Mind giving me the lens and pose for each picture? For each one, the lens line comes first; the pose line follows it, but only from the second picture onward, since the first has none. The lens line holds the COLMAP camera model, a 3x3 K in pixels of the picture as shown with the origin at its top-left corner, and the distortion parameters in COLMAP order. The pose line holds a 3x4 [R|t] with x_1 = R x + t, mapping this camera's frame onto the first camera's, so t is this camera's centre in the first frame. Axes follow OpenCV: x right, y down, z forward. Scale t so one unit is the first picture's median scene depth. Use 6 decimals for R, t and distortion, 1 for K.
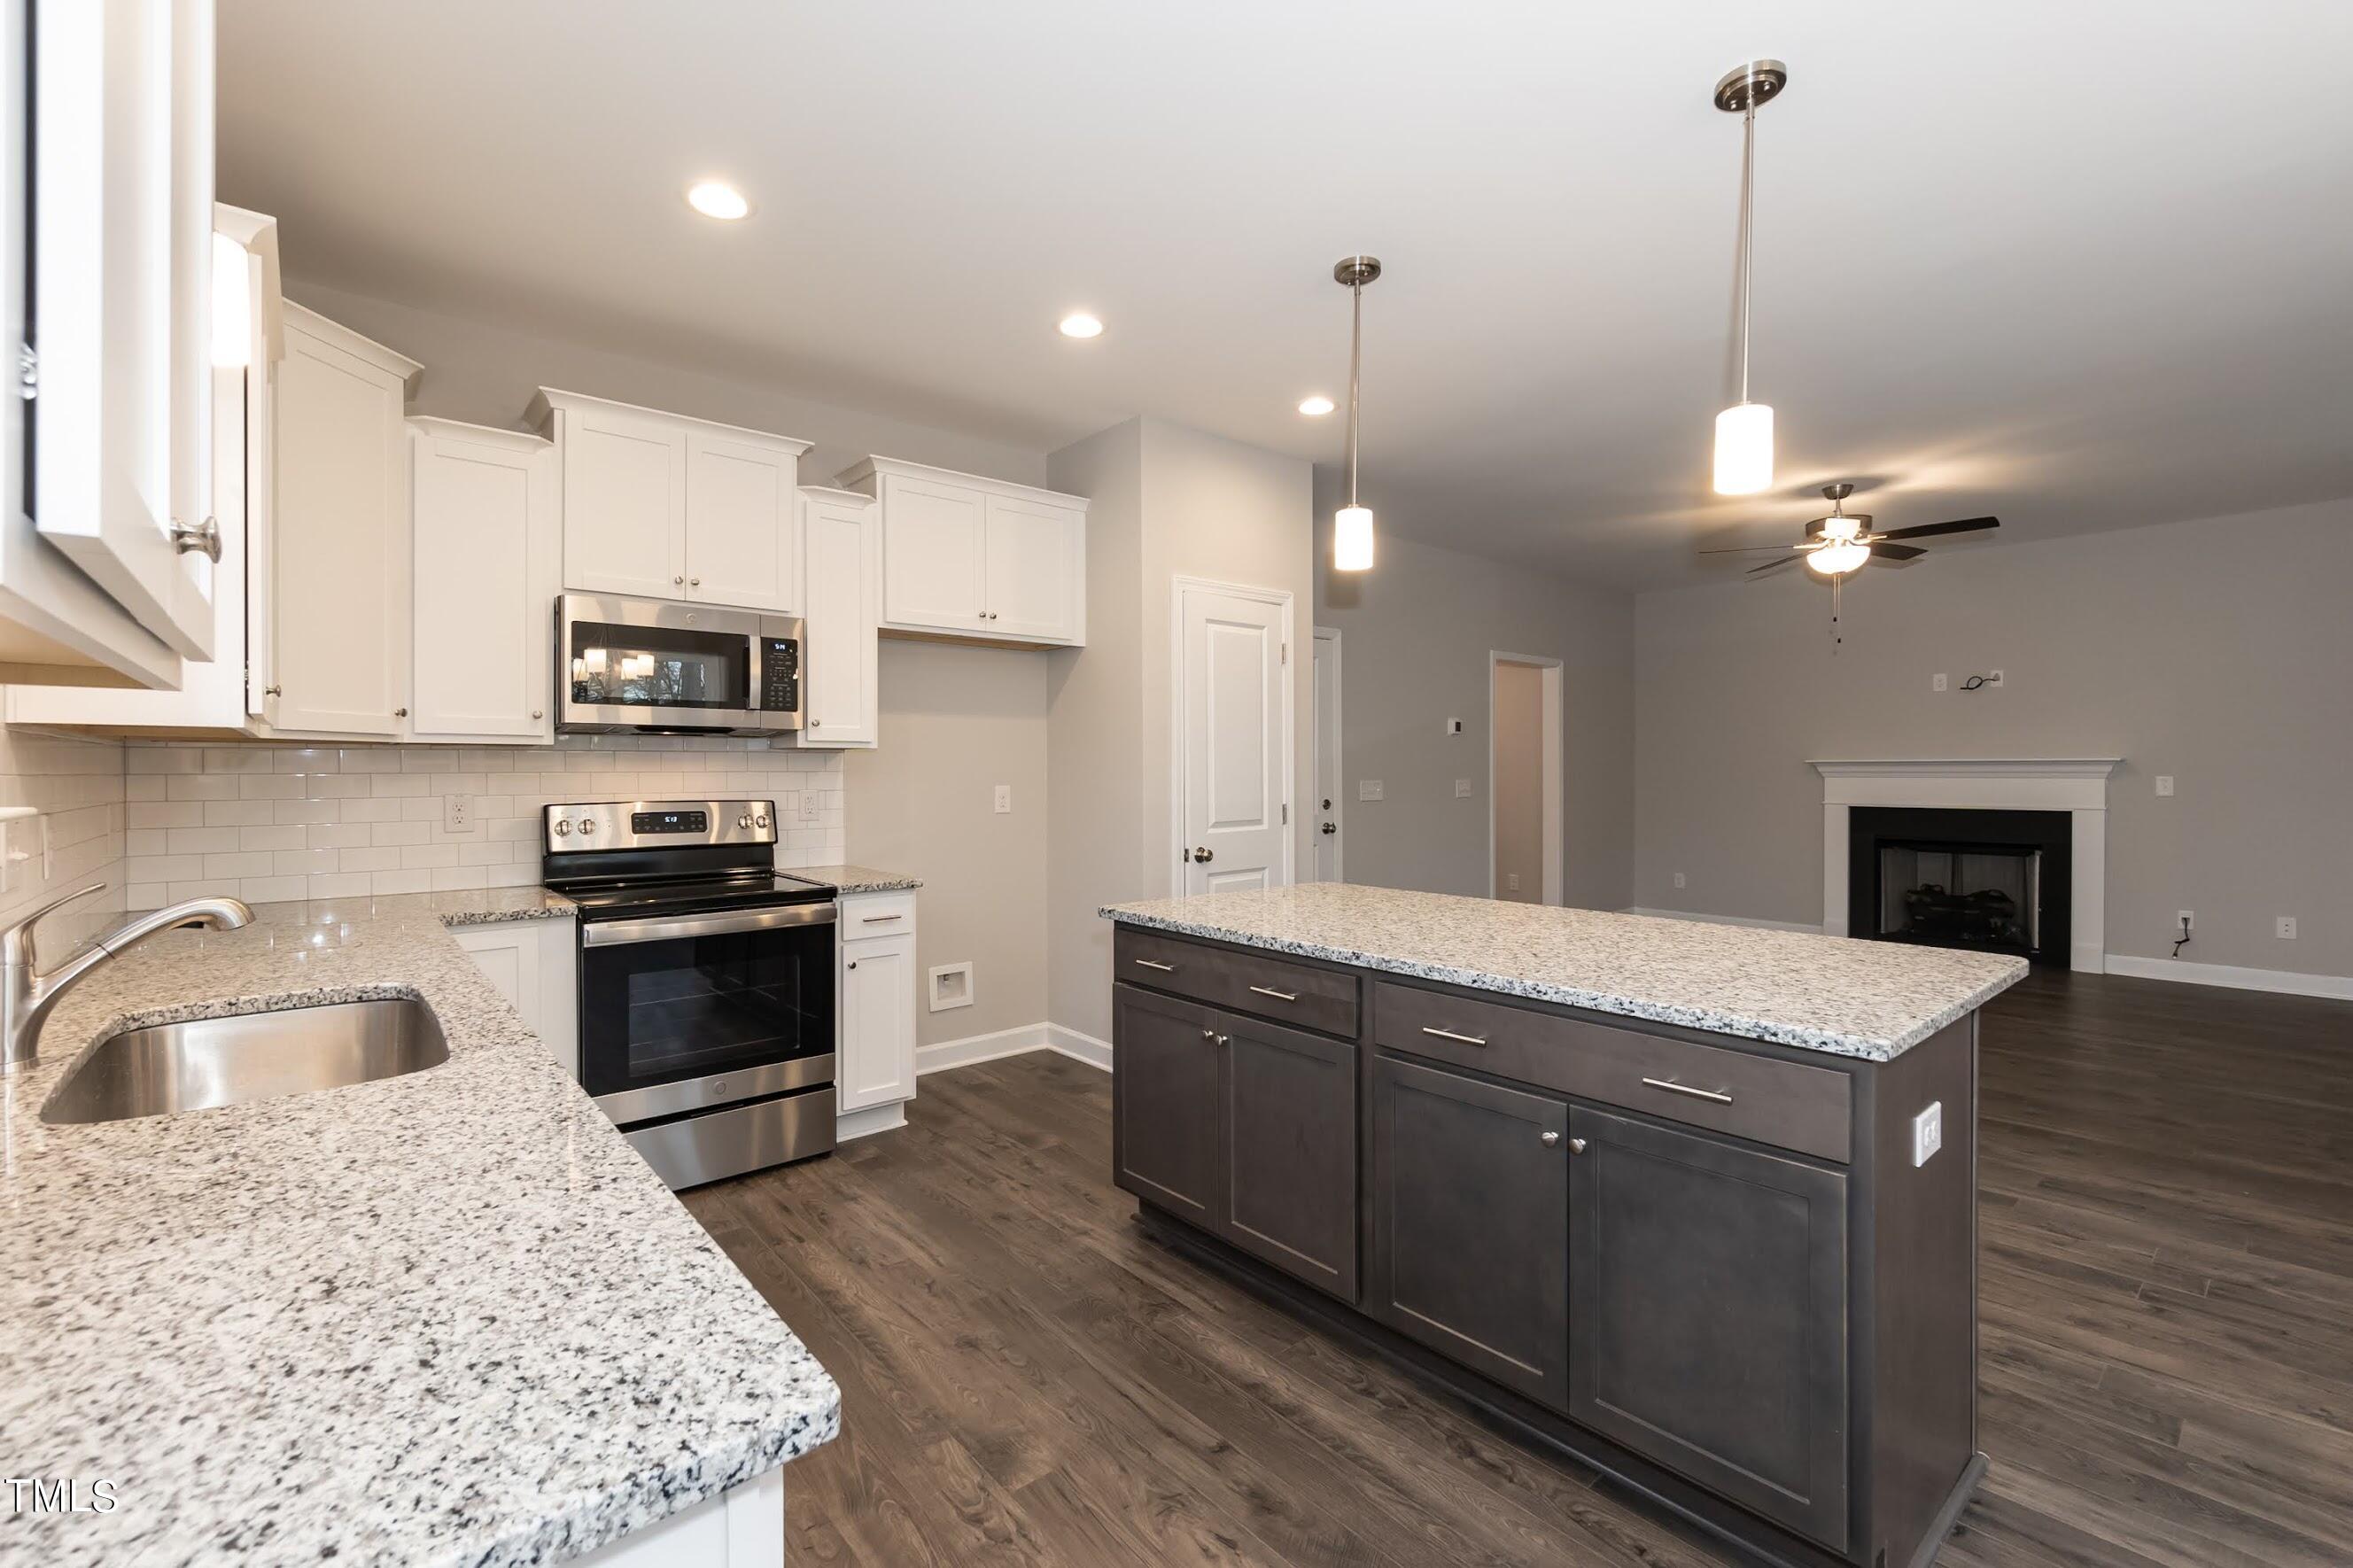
lens RADIAL K [[1012.6, 0, 1178.9], [0, 1012.6, 761.5], [0, 0, 1]] dist [-0.007052, -0.000332]
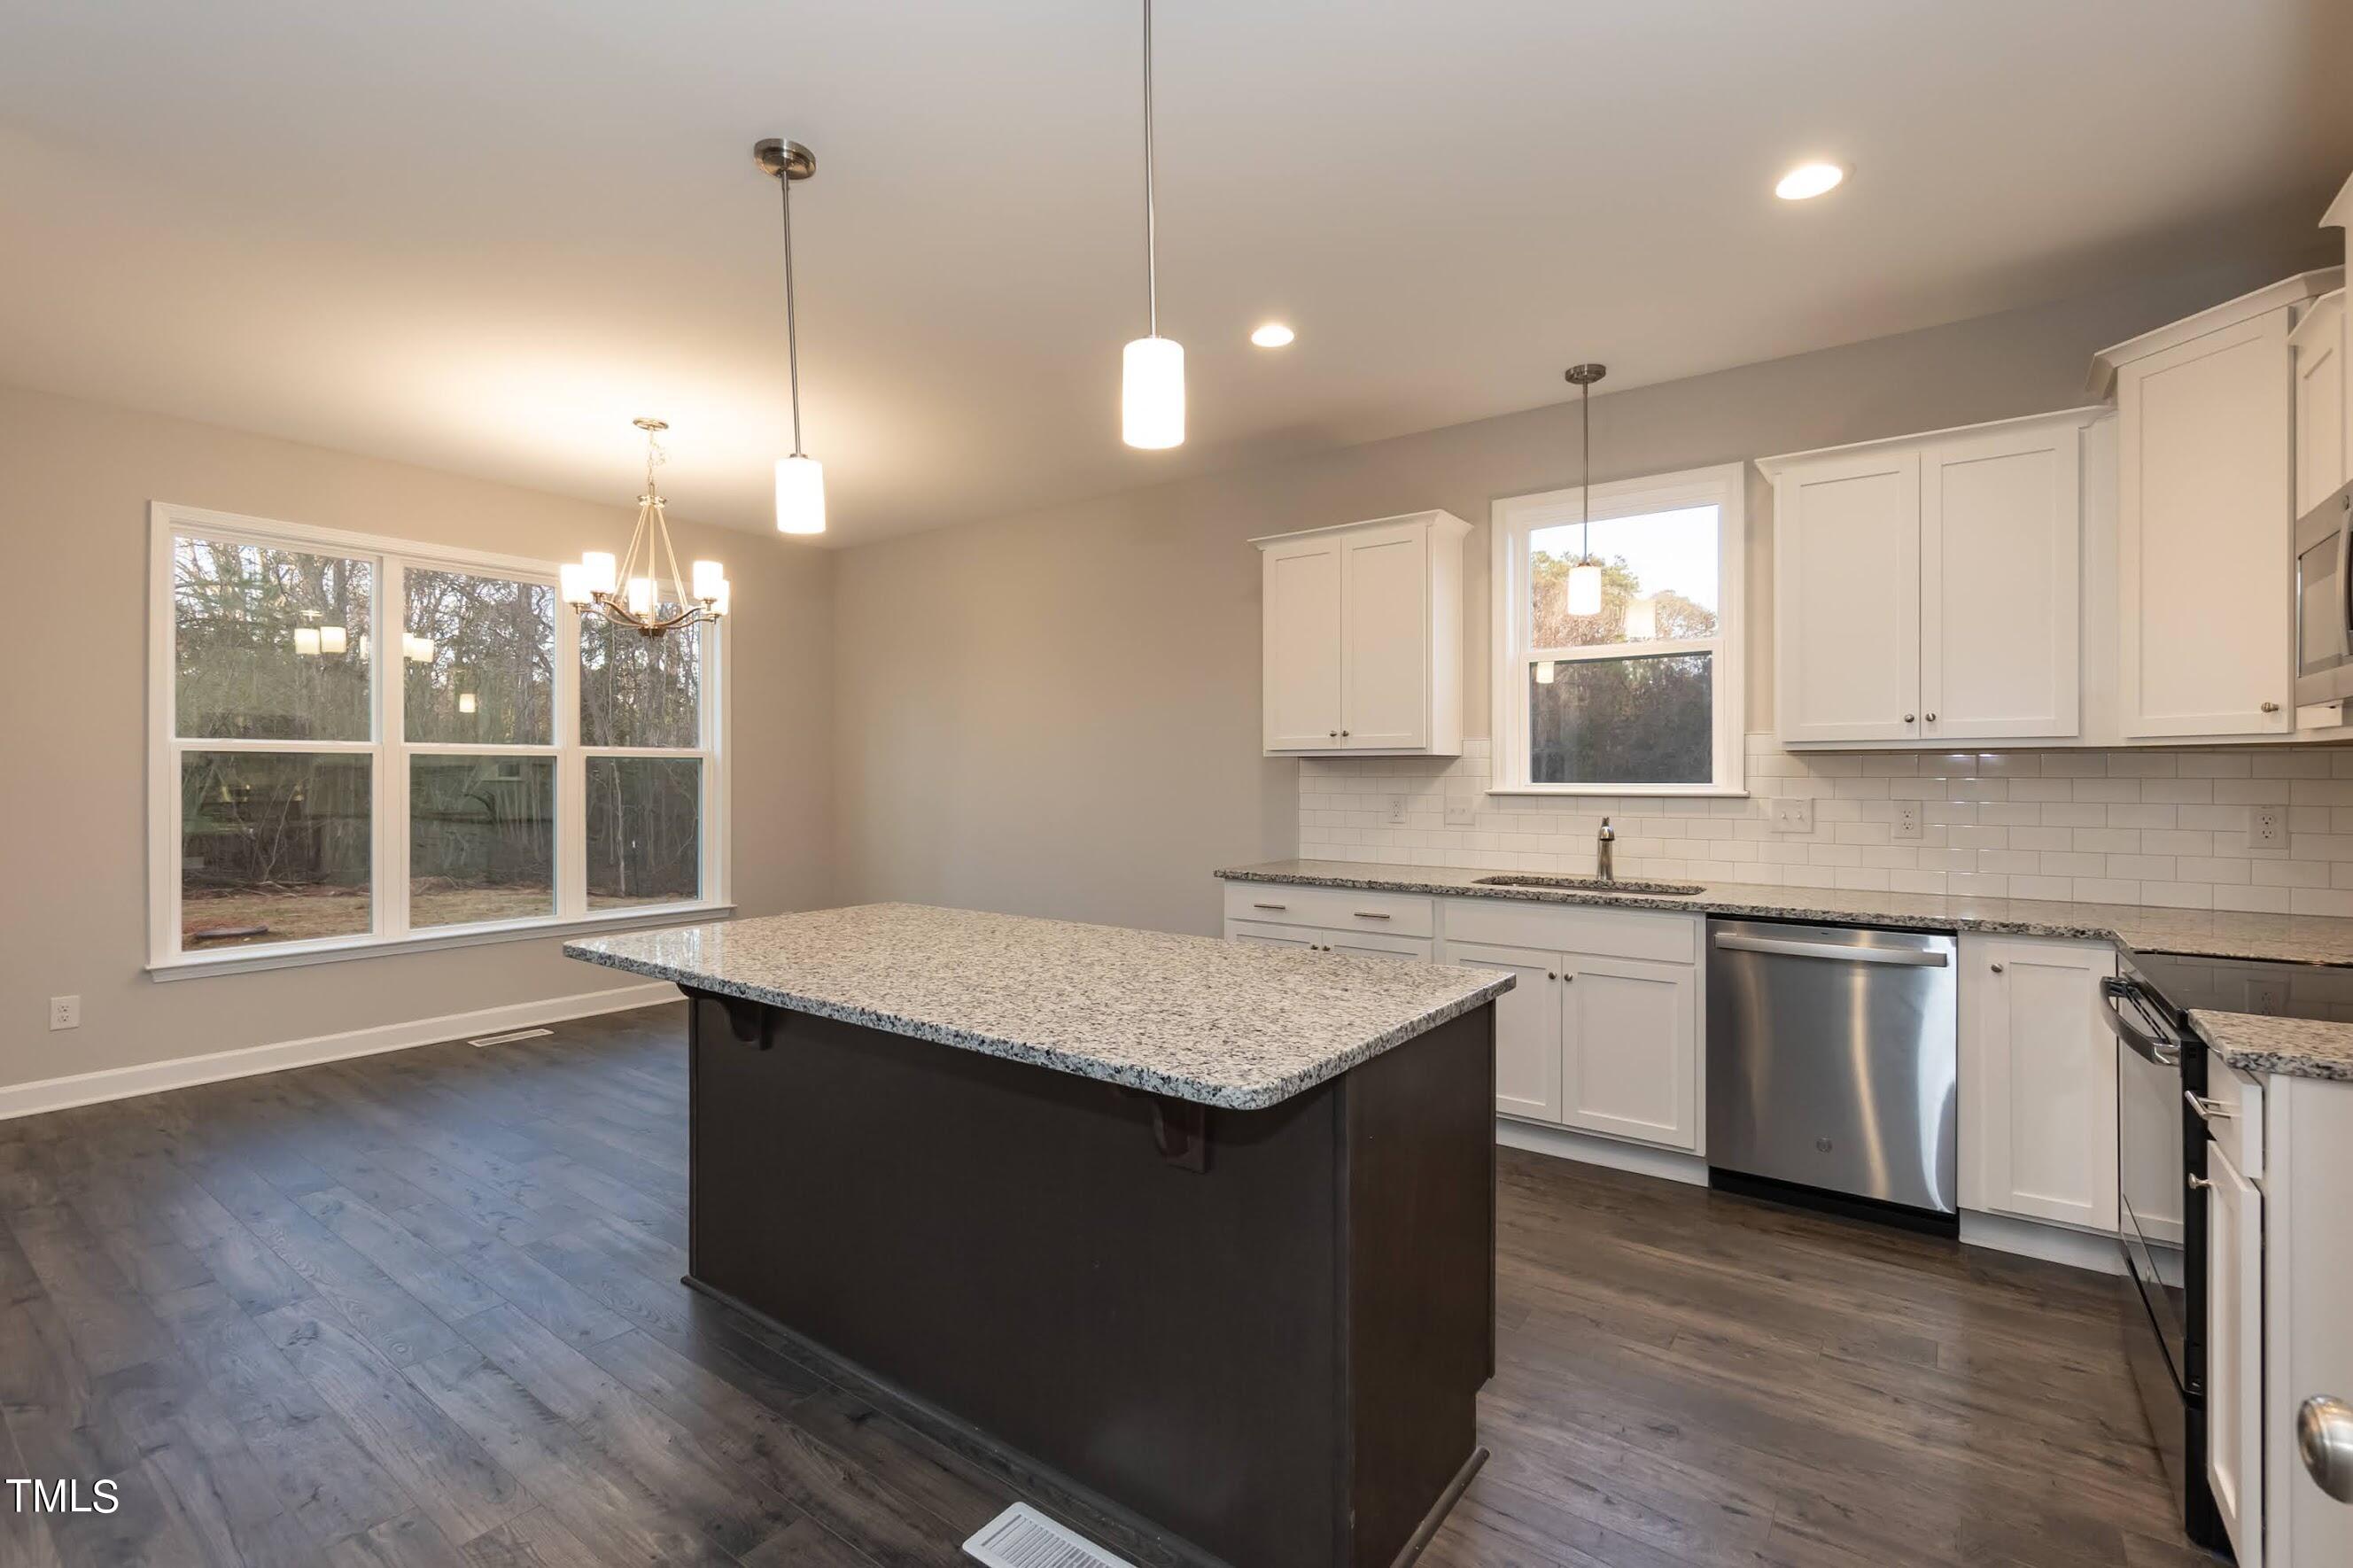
lens RADIAL K [[1020.8, 0, 1165.0], [0, 1020.8, 783.7], [0, 0, 1]] dist [-0.003334, 0.000172]
pose [[-0.976305, 0.000067, -0.216400, 0.252812], [-0.000611, 0.999995, 0.003067, 0.011508], [0.216399, 0.003127, -0.976300, 1.330710]]
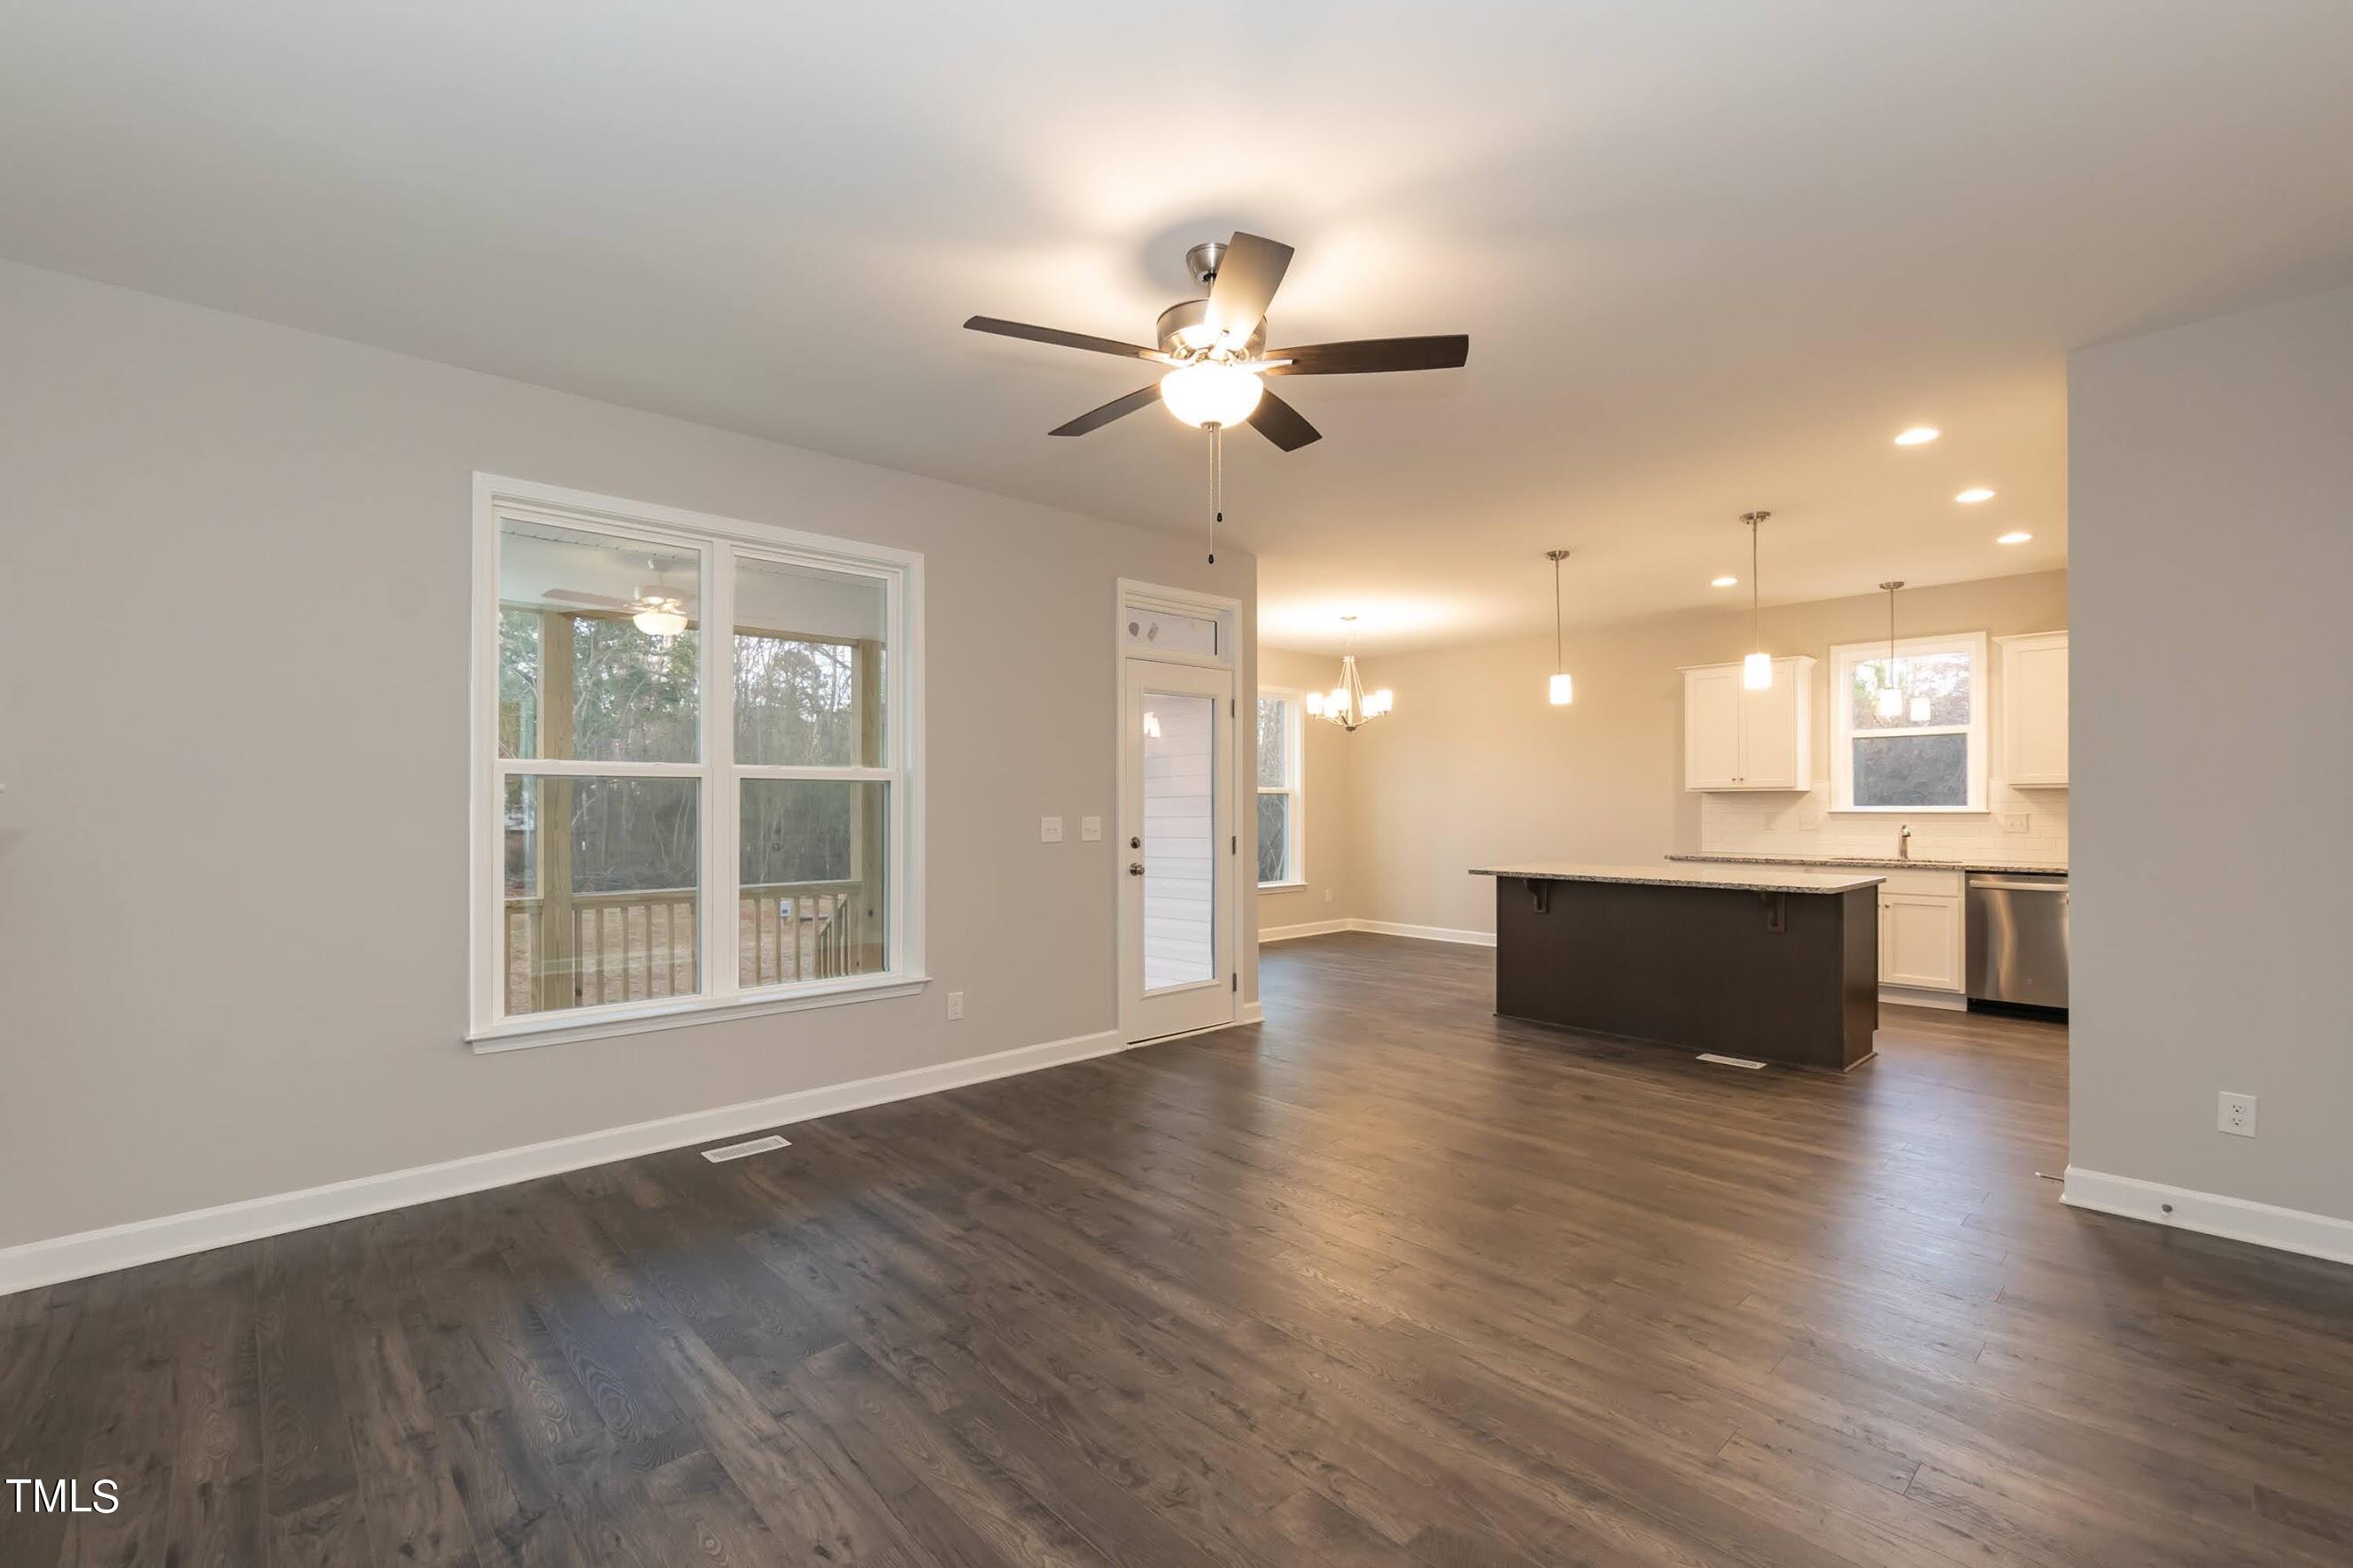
lens RADIAL K [[1020.2, 0, 1221.4], [0, 1020.2, 800.4], [0, 0, 1]] dist [0.003654, 0.000359]
pose [[-0.997190, 0.004027, -0.074803, 1.029506], [0.004319, 0.999984, -0.003737, 0.004788], [0.074787, -0.004050, -0.997191, 2.251735]]
